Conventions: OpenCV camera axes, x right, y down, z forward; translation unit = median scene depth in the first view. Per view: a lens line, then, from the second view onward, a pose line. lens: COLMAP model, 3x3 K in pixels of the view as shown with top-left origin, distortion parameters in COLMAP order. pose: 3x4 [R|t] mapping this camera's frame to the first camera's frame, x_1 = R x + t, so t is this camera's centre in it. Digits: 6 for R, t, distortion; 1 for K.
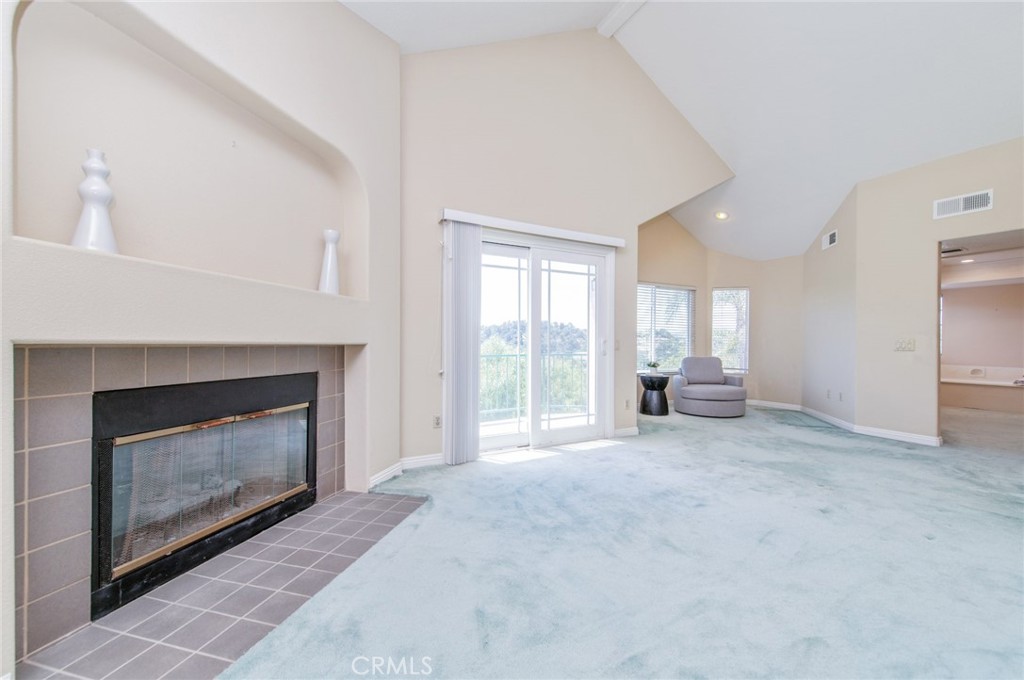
lens RADIAL K [[402.4, 0, 511.2], [0, 402.4, 344.2], [0, 0, 1]] dist [0.002753, -0.000275]
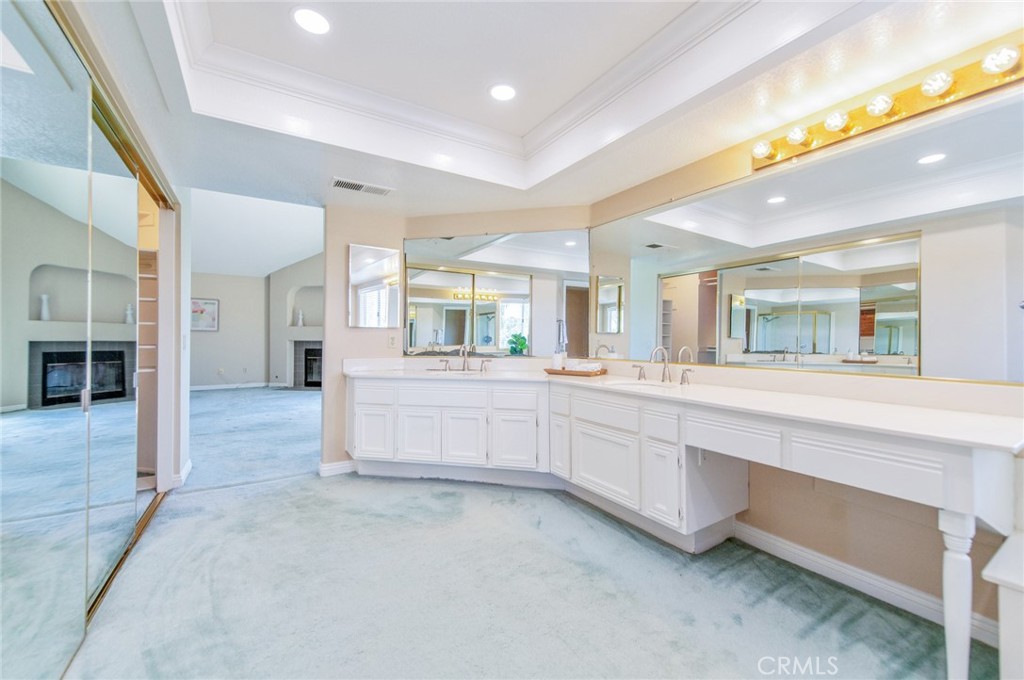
lens RADIAL K [[402.4, 0, 513.0], [0, 402.4, 340.1], [0, 0, 1]] dist [0.002753, -0.000275]
pose [[0.740005, 0.001053, -0.672600, 4.885868], [0.003141, 0.999982, 0.005021, -0.016082], [0.672594, -0.005828, 0.739989, 1.054214]]
